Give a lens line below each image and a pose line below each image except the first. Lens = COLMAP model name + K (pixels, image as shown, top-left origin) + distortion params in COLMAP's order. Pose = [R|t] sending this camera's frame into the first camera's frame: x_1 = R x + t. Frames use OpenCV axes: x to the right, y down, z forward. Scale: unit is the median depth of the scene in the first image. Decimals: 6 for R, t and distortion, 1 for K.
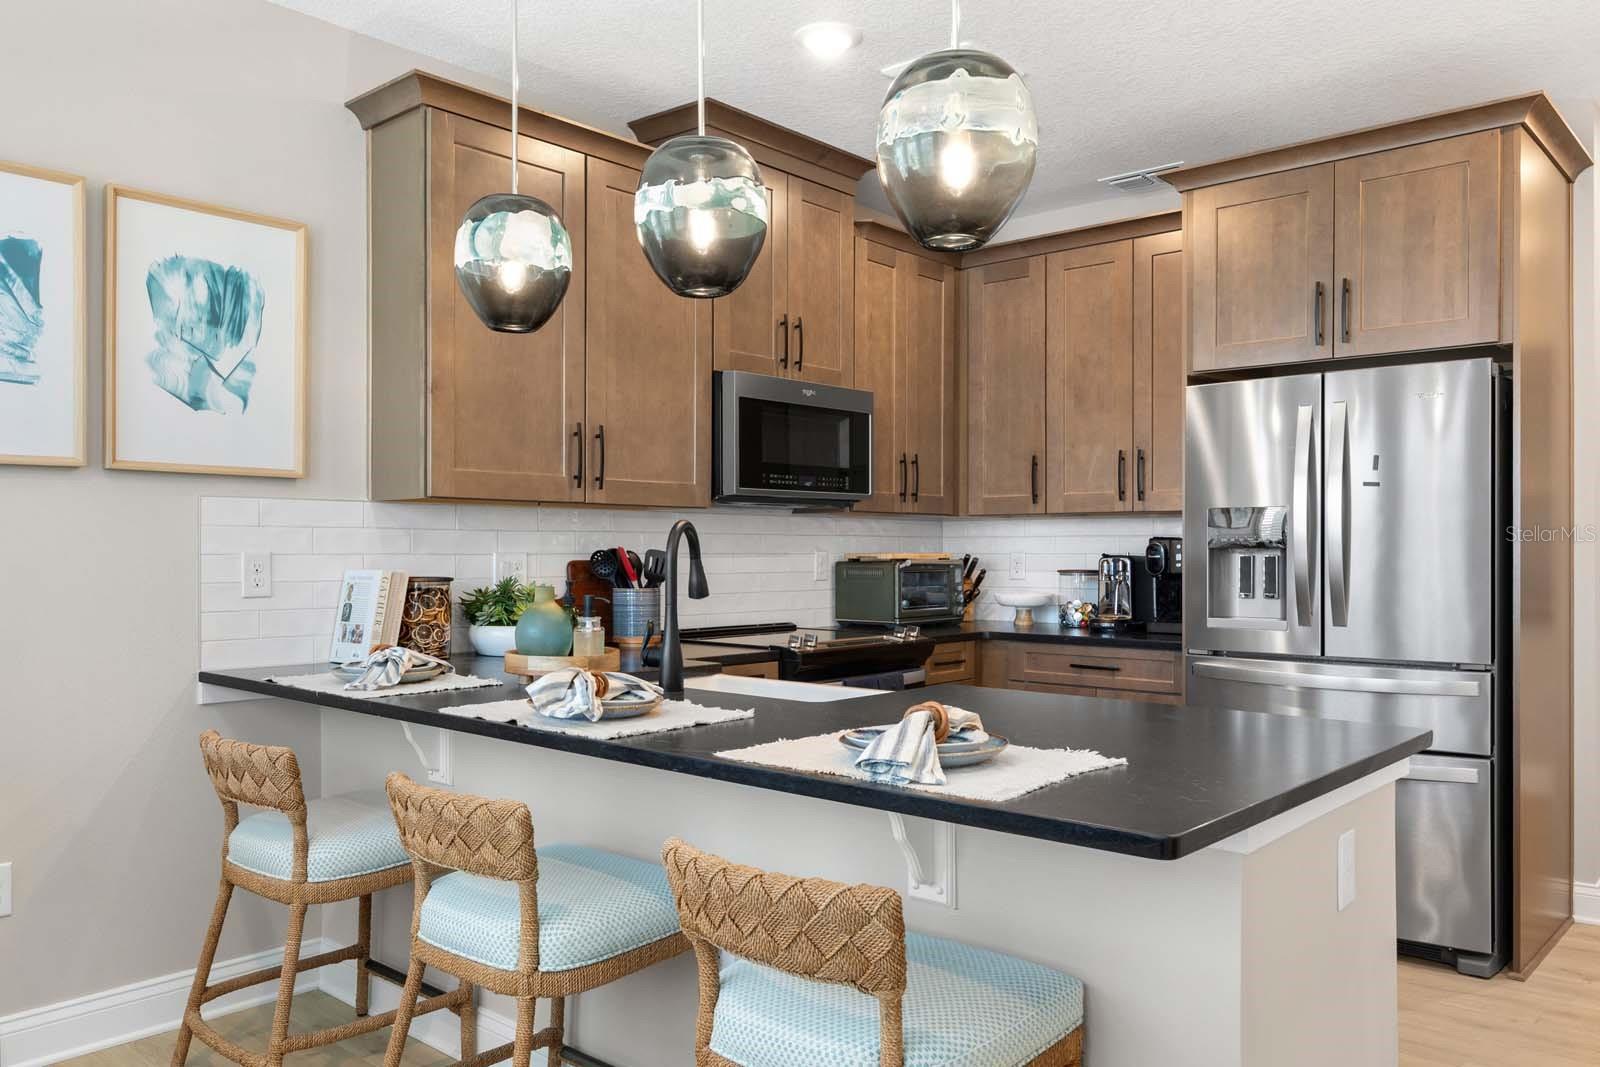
lens RADIAL K [[1222.5, 0, 804.8], [0, 1222.5, 548.2], [0, 0, 1]] dist [0.005288, -0.001661]
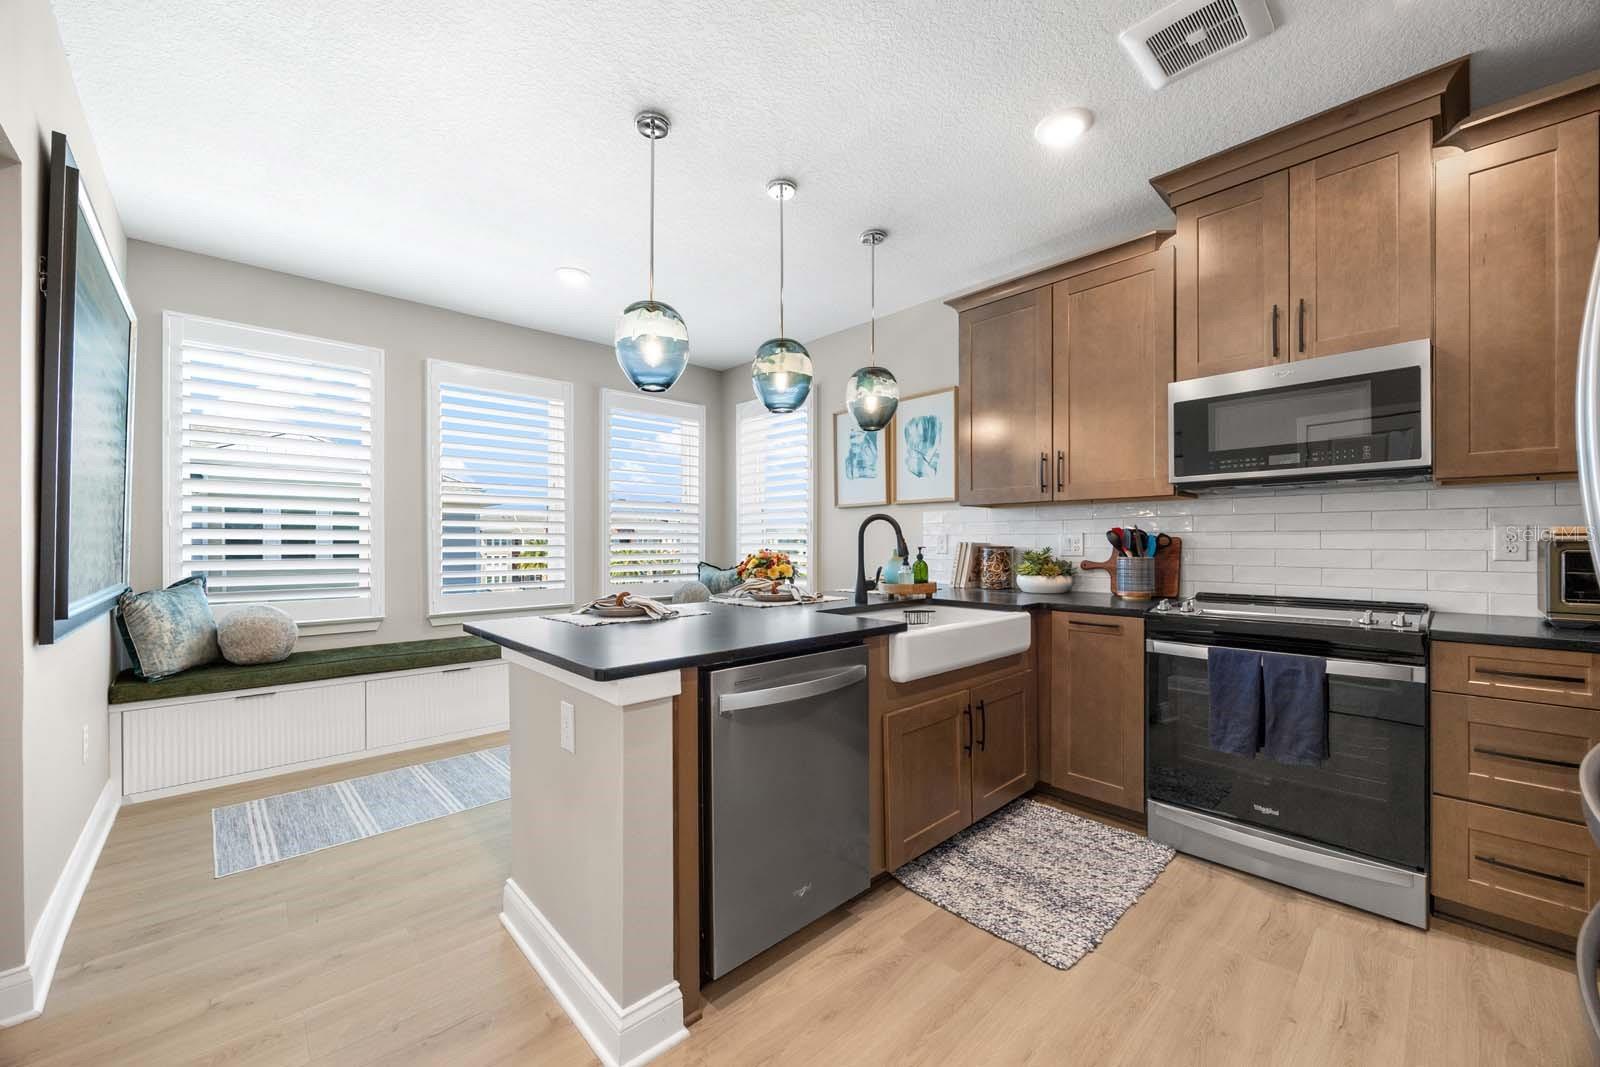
lens RADIAL K [[615.3, 0, 802.4], [0, 615.3, 541.6], [0, 0, 1]] dist [-0.002174, -0.000261]
pose [[-0.100453, -0.002424, -0.994939, 0.774450], [0.003453, 0.999990, -0.002785, 0.020384], [0.994936, -0.003715, -0.100443, 0.892652]]
